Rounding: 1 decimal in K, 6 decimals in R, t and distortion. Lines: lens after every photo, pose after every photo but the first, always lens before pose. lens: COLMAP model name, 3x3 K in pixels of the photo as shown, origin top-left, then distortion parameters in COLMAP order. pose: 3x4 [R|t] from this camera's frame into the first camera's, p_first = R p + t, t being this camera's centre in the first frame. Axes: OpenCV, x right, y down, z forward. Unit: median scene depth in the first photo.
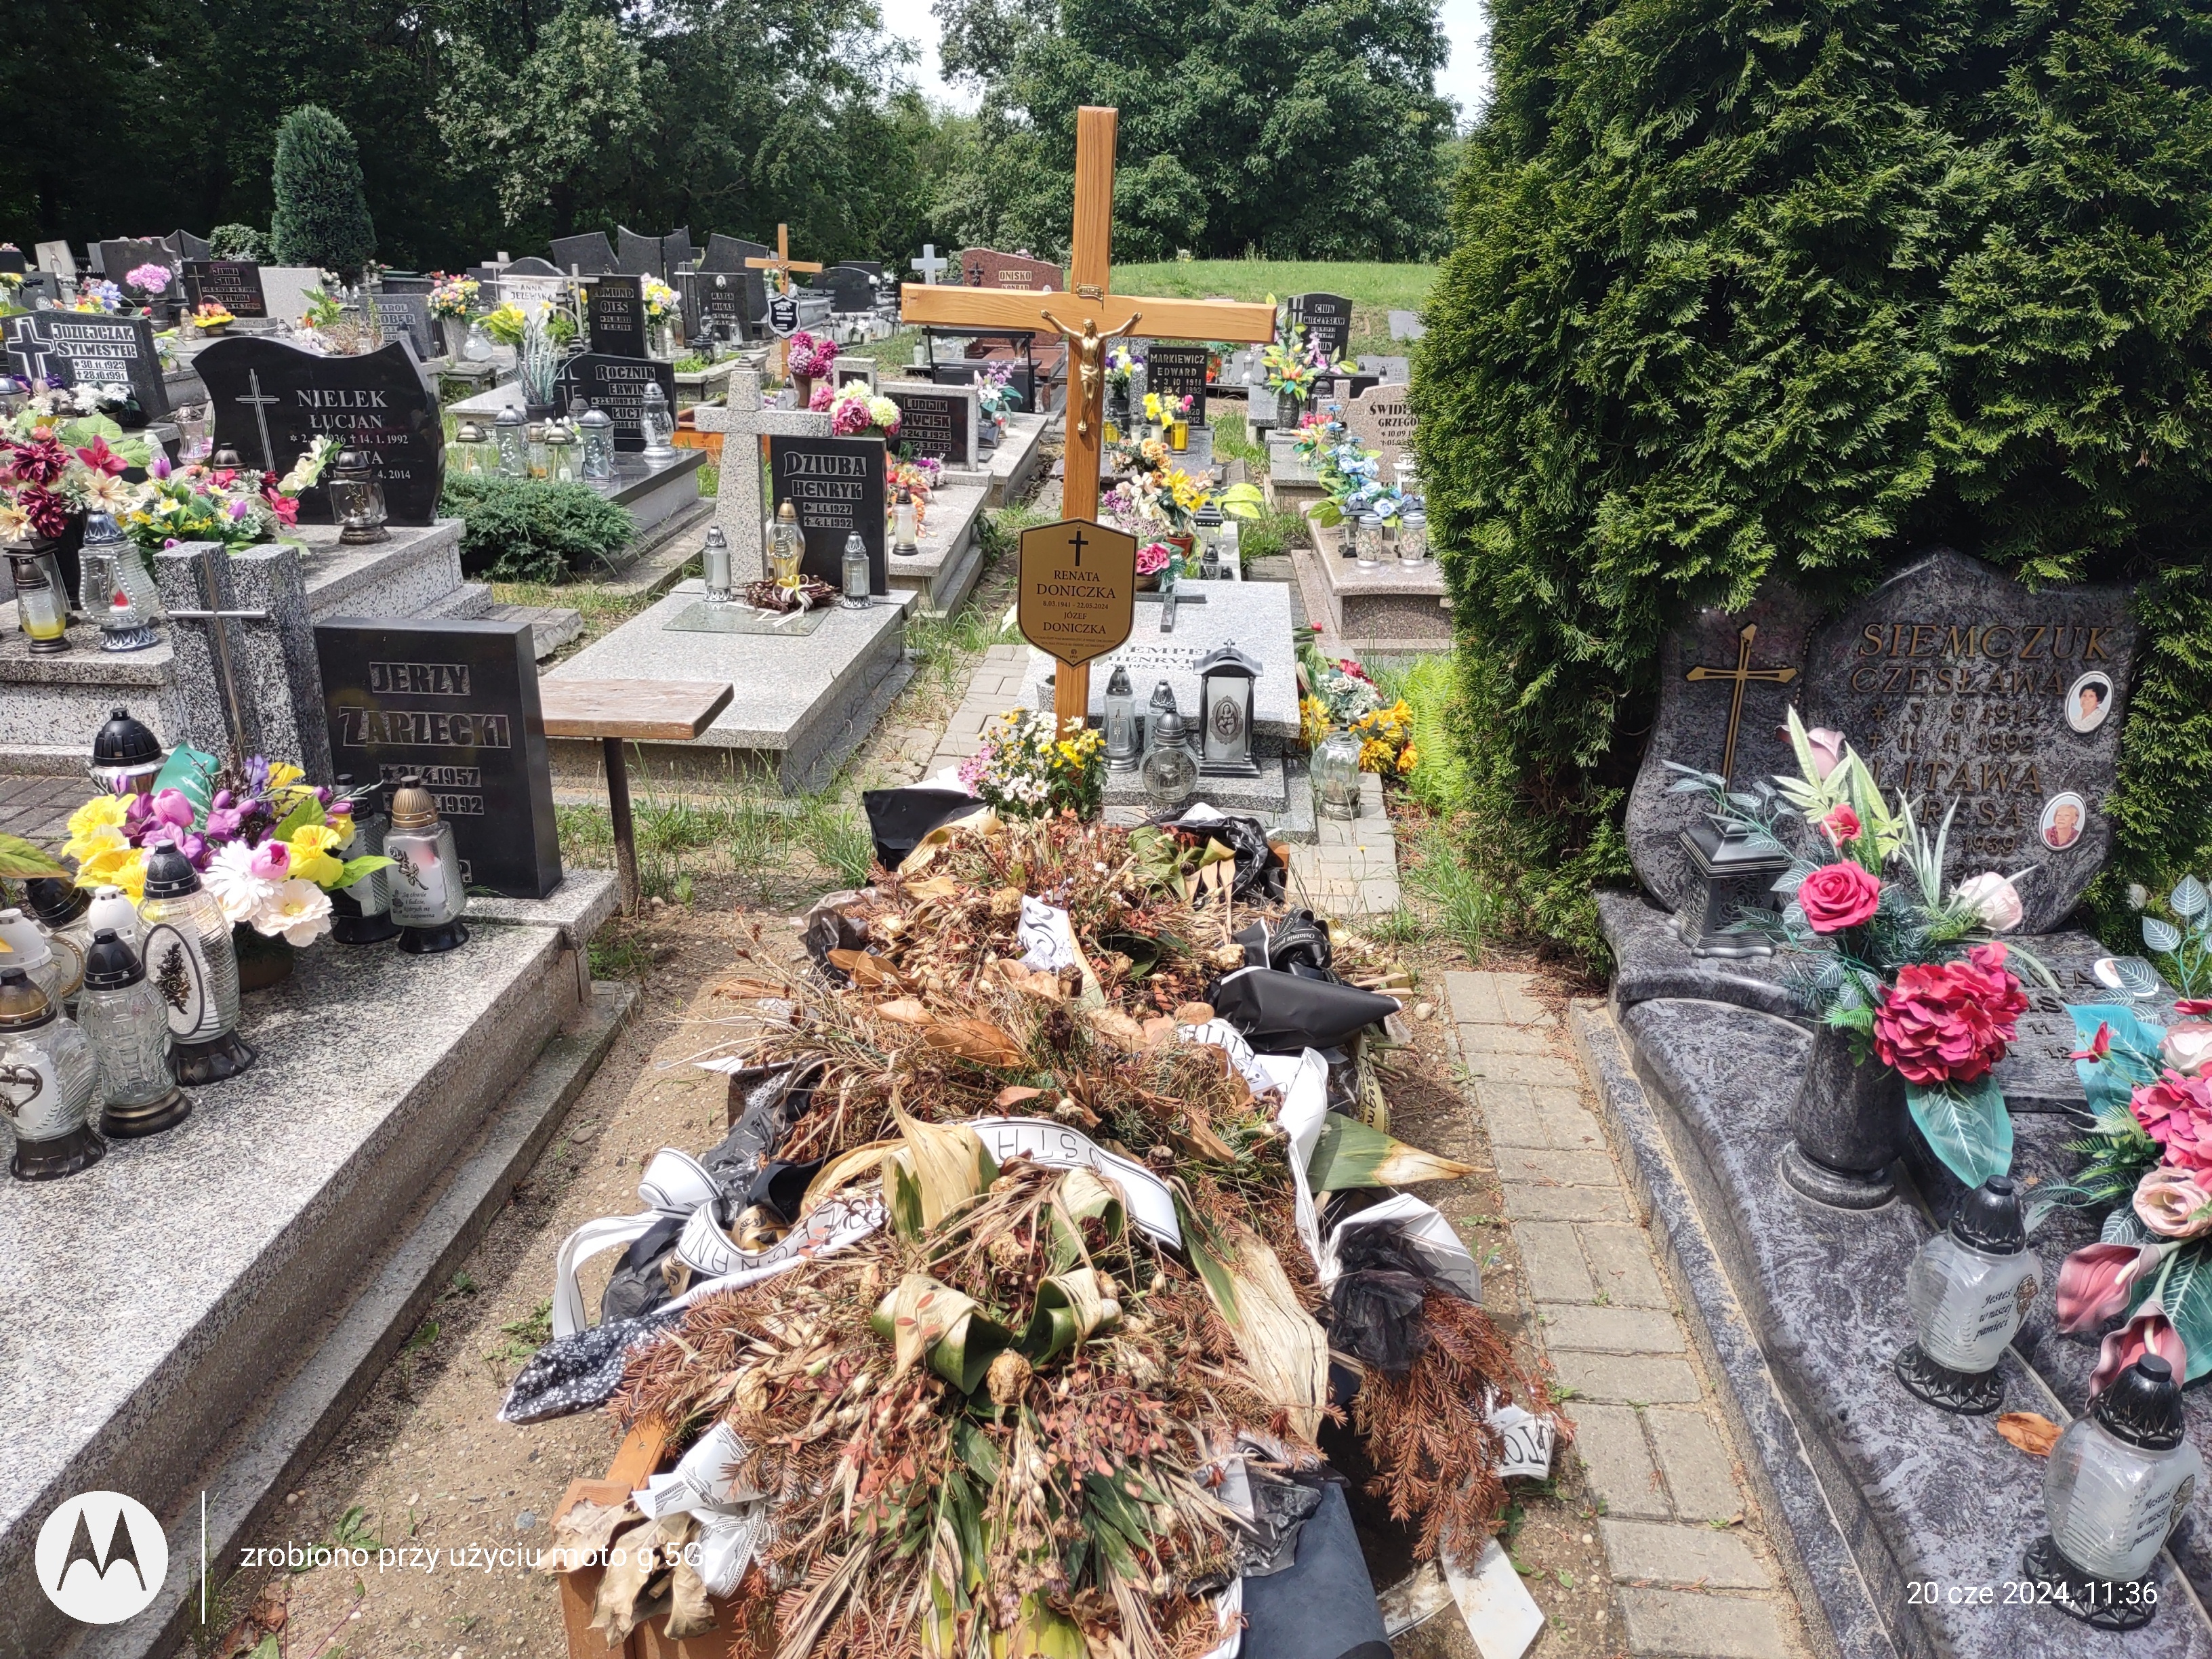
lens RADIAL K [[1667.0, 0, 1130.4], [0, 1667.0, 843.4], [0, 0, 1]] dist [0.044983, -0.069301]
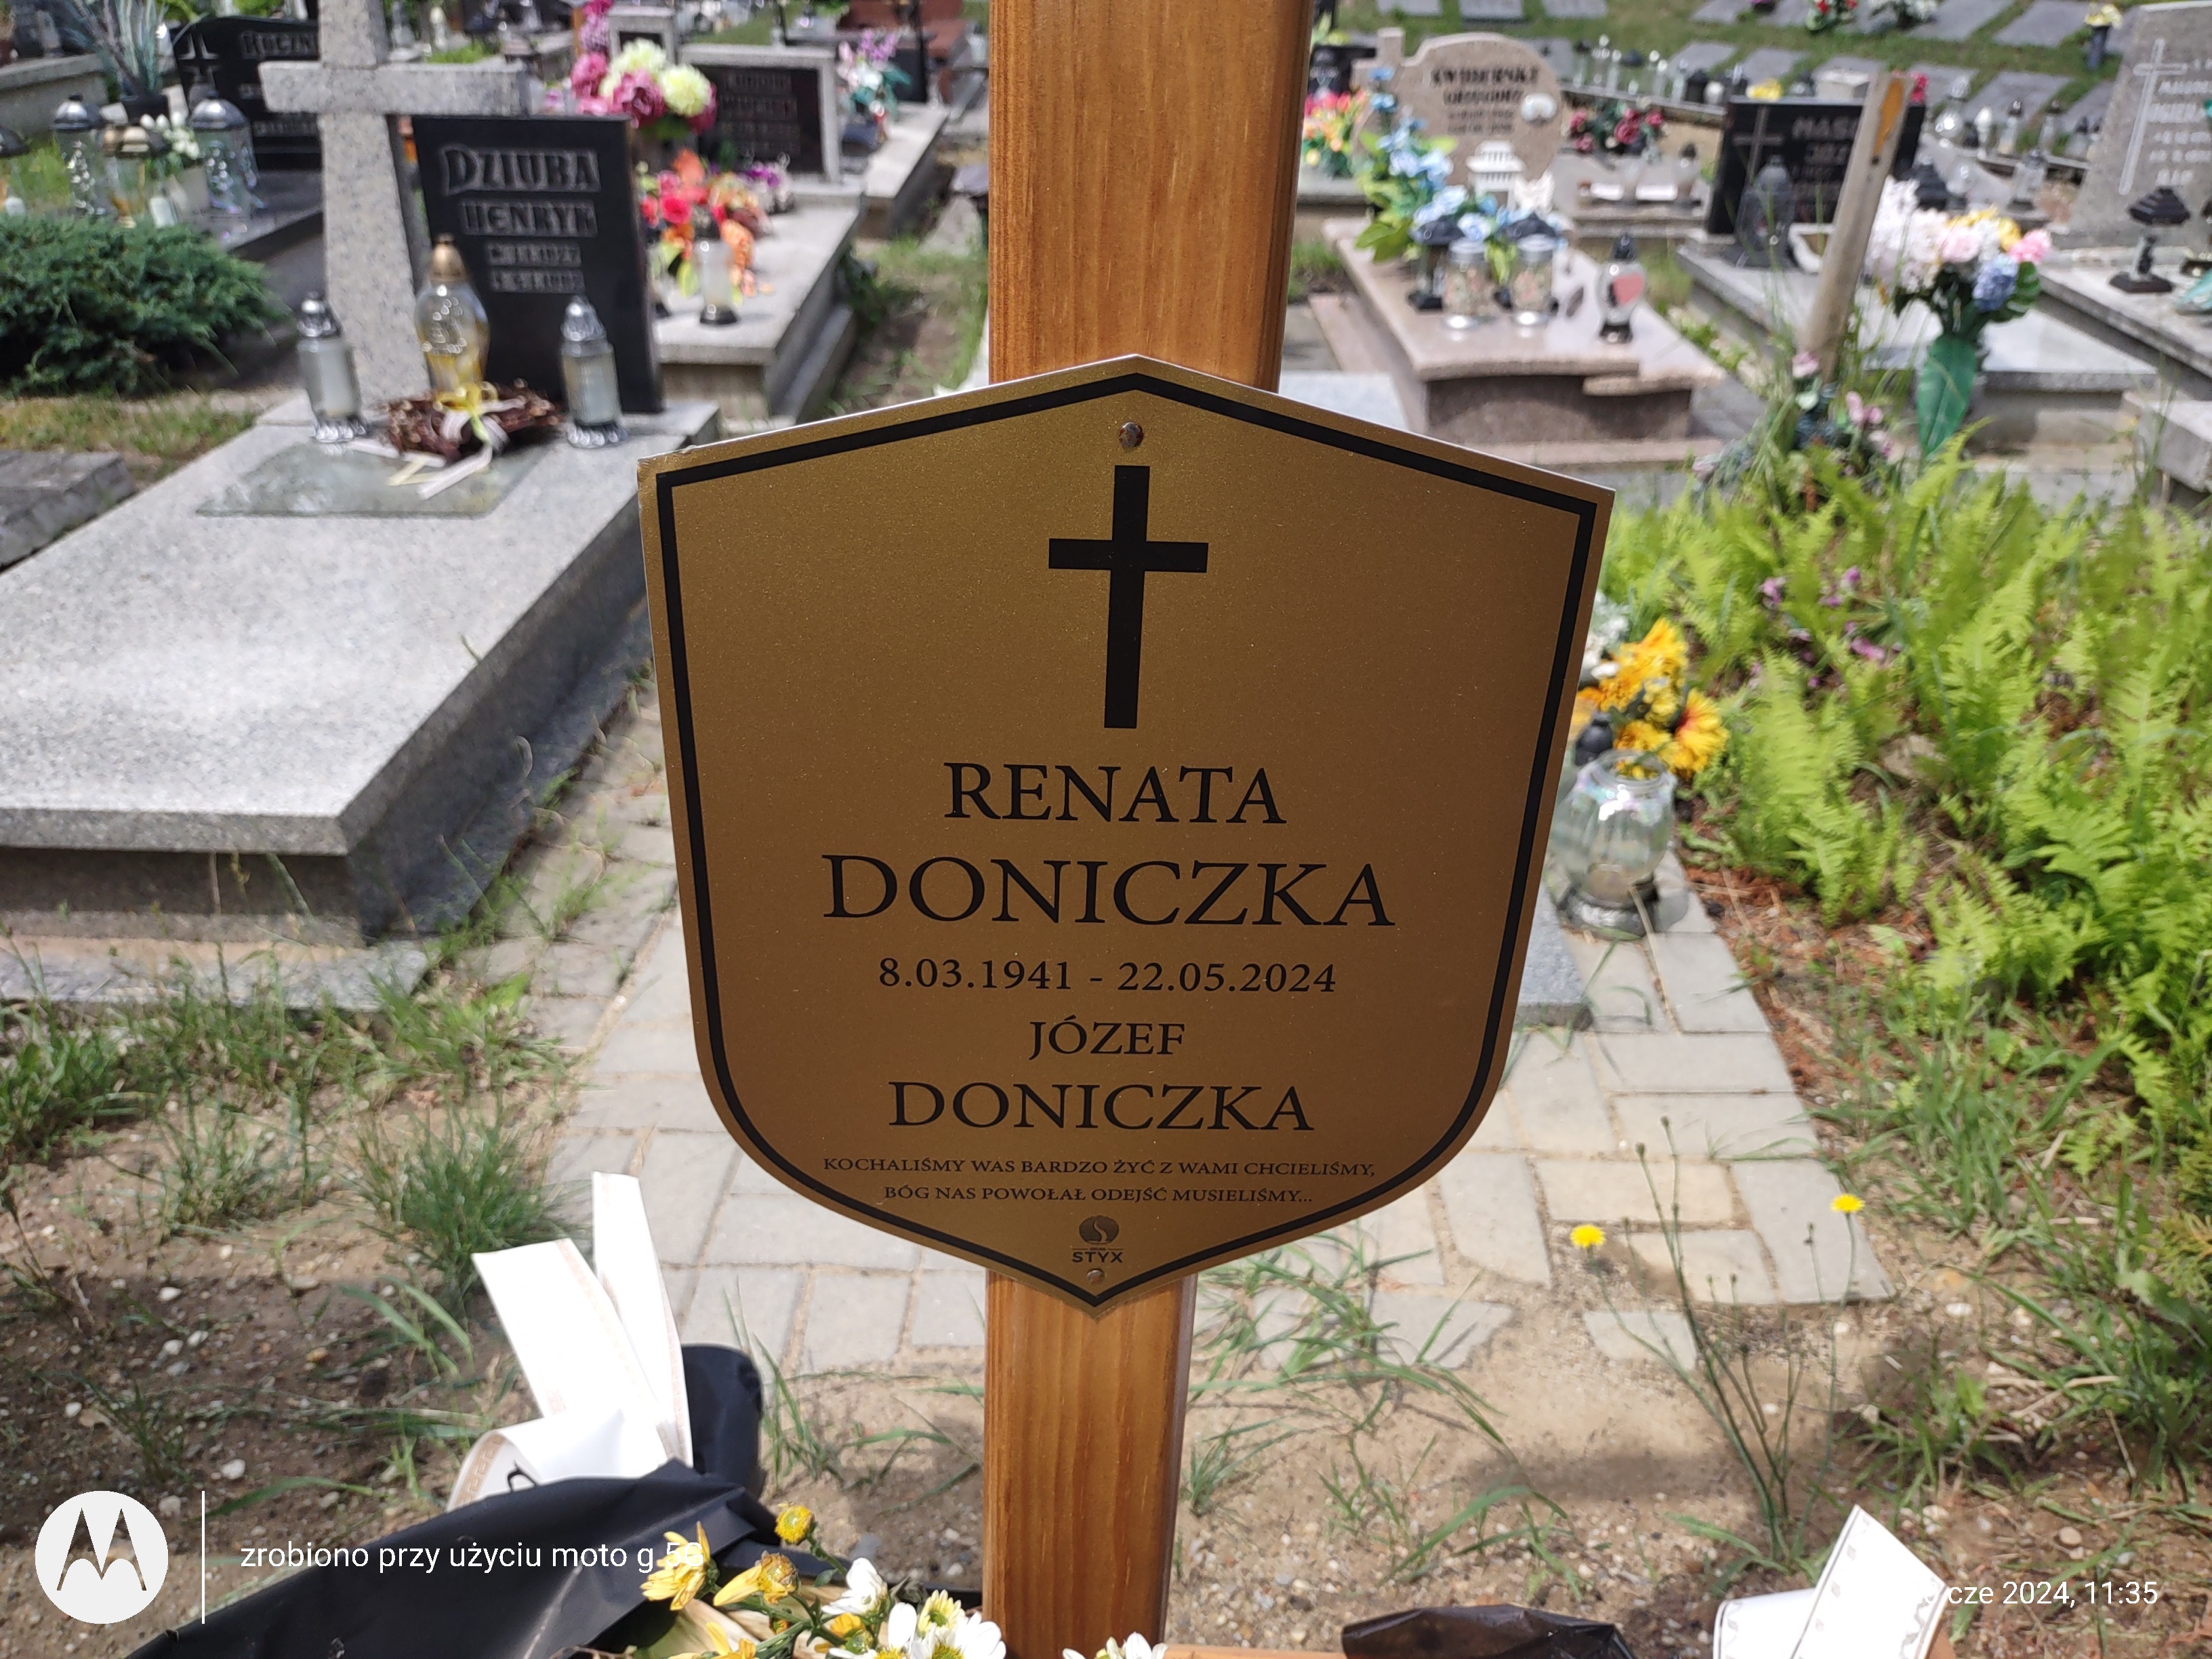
lens RADIAL K [[1724.5, 0, 1106.0], [0, 1724.5, 829.5], [0, 0, 1]] dist [0.034317, -0.075705]
pose [[0.999138, -0.034050, 0.023753, -0.014939], [0.030621, 0.990747, 0.132219, -0.072750], [-0.028035, -0.131377, 0.990936, 0.358950]]
